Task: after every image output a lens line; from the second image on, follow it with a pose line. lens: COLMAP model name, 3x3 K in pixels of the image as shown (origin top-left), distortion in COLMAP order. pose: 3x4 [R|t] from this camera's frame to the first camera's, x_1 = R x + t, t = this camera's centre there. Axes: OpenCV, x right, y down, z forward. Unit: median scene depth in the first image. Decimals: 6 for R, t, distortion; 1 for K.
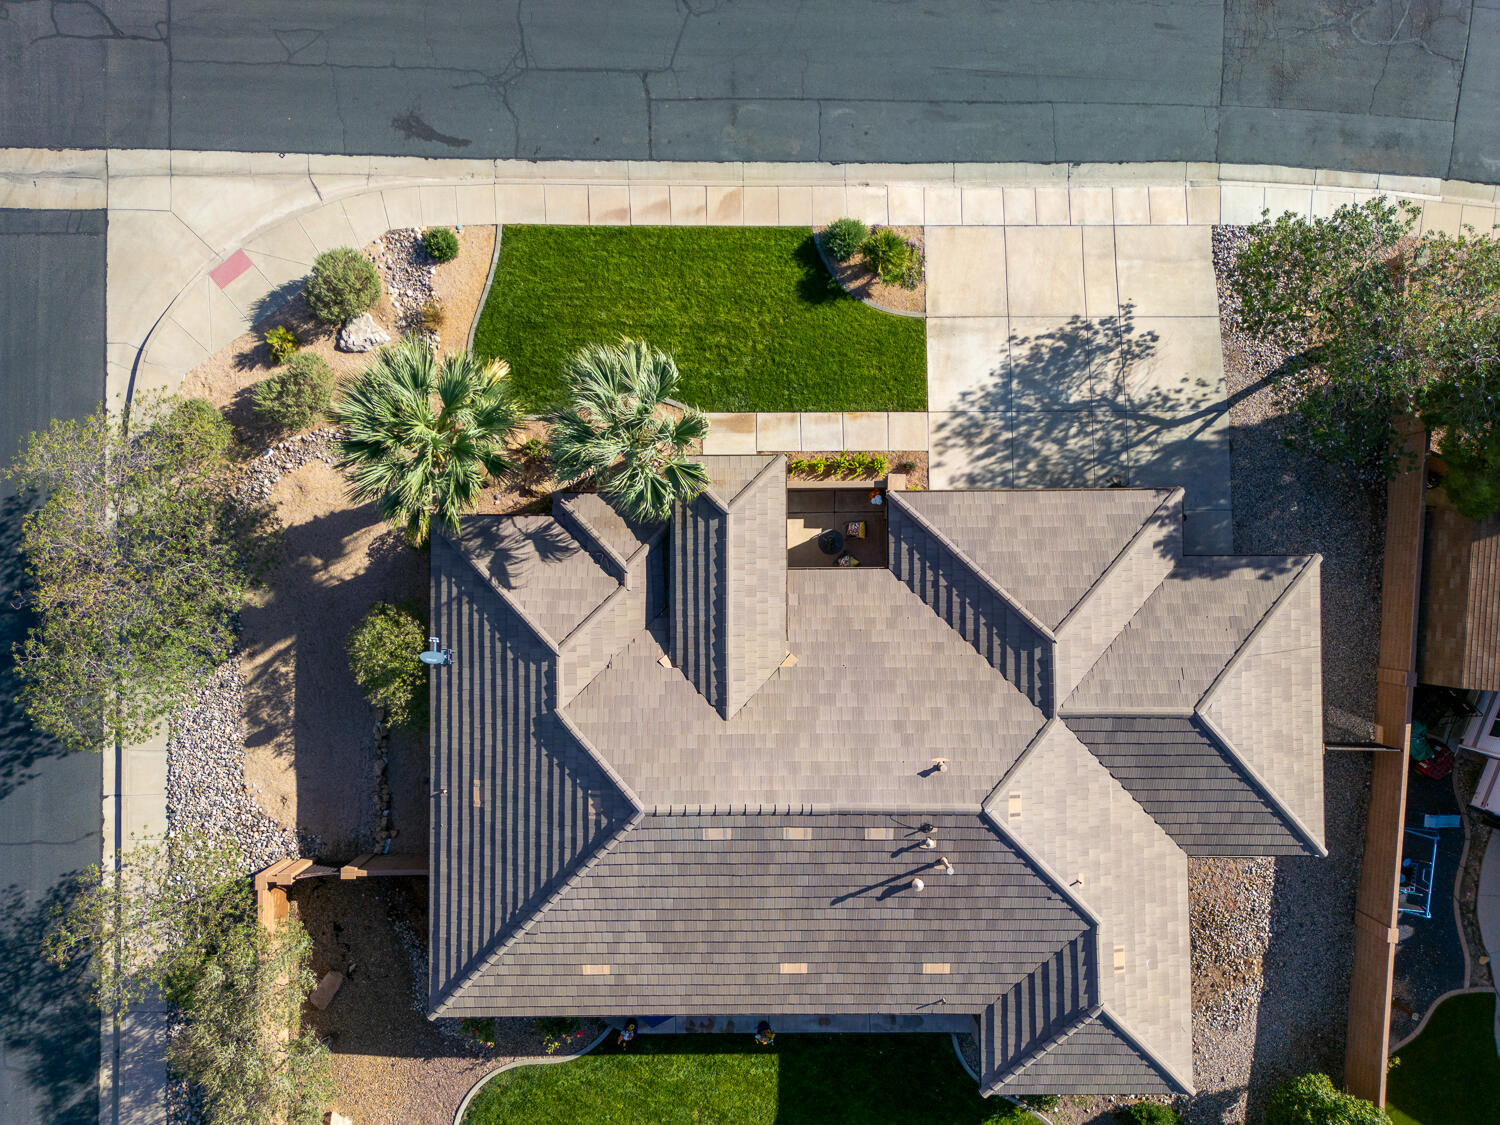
lens RADIAL K [[1043.2, 0, 748.2], [0, 1043.2, 563.6], [0, 0, 1]] dist [0.078378, -0.075874]
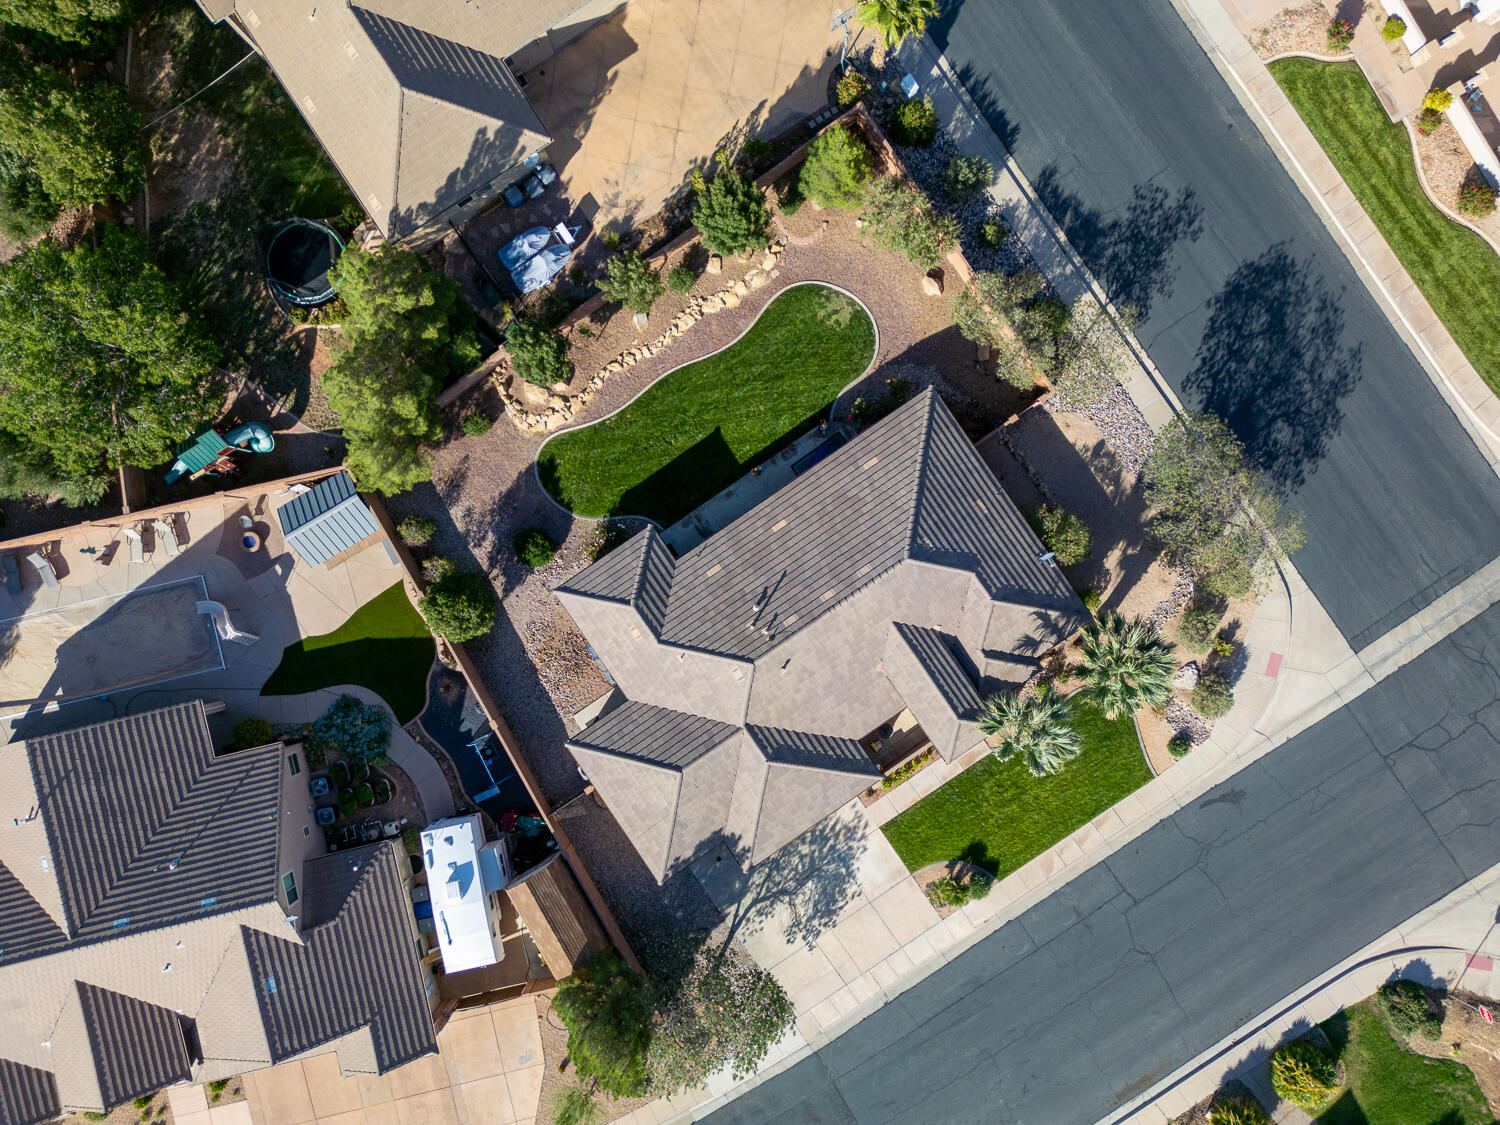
lens RADIAL K [[1056.5, 0, 747.6], [0, 1056.5, 559.9], [0, 0, 1]] dist [0.075096, -0.075415]
pose [[-0.827904, 0.560865, -0.002447, 0.111819], [-0.560796, -0.827715, 0.019900, 0.295256], [0.009136, 0.017847, 0.999799, -0.707879]]
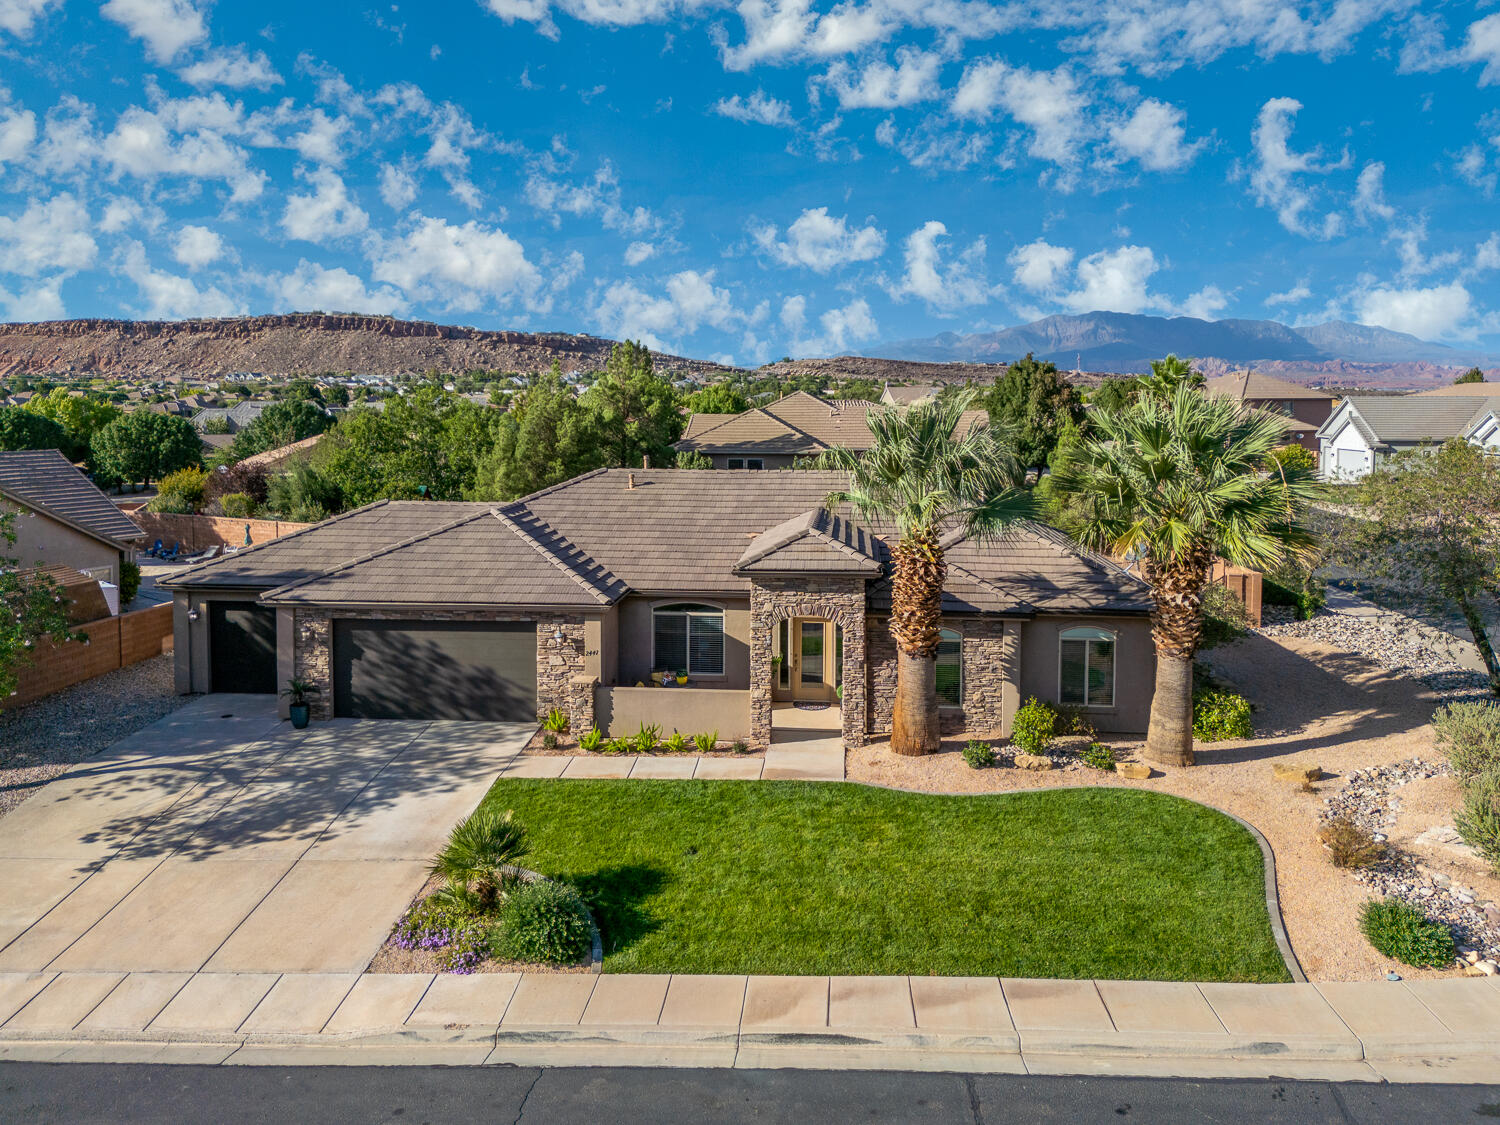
lens RADIAL K [[1083.1, 0, 754.5], [0, 1083.1, 484.5], [0, 0, 1]] dist [0.063250, -0.051575]
pose [[-0.995120, -0.012656, 0.097853, -0.054693], [0.098440, -0.059942, 0.993336, -0.804936], [-0.006706, 0.998122, 0.060895, 0.788572]]
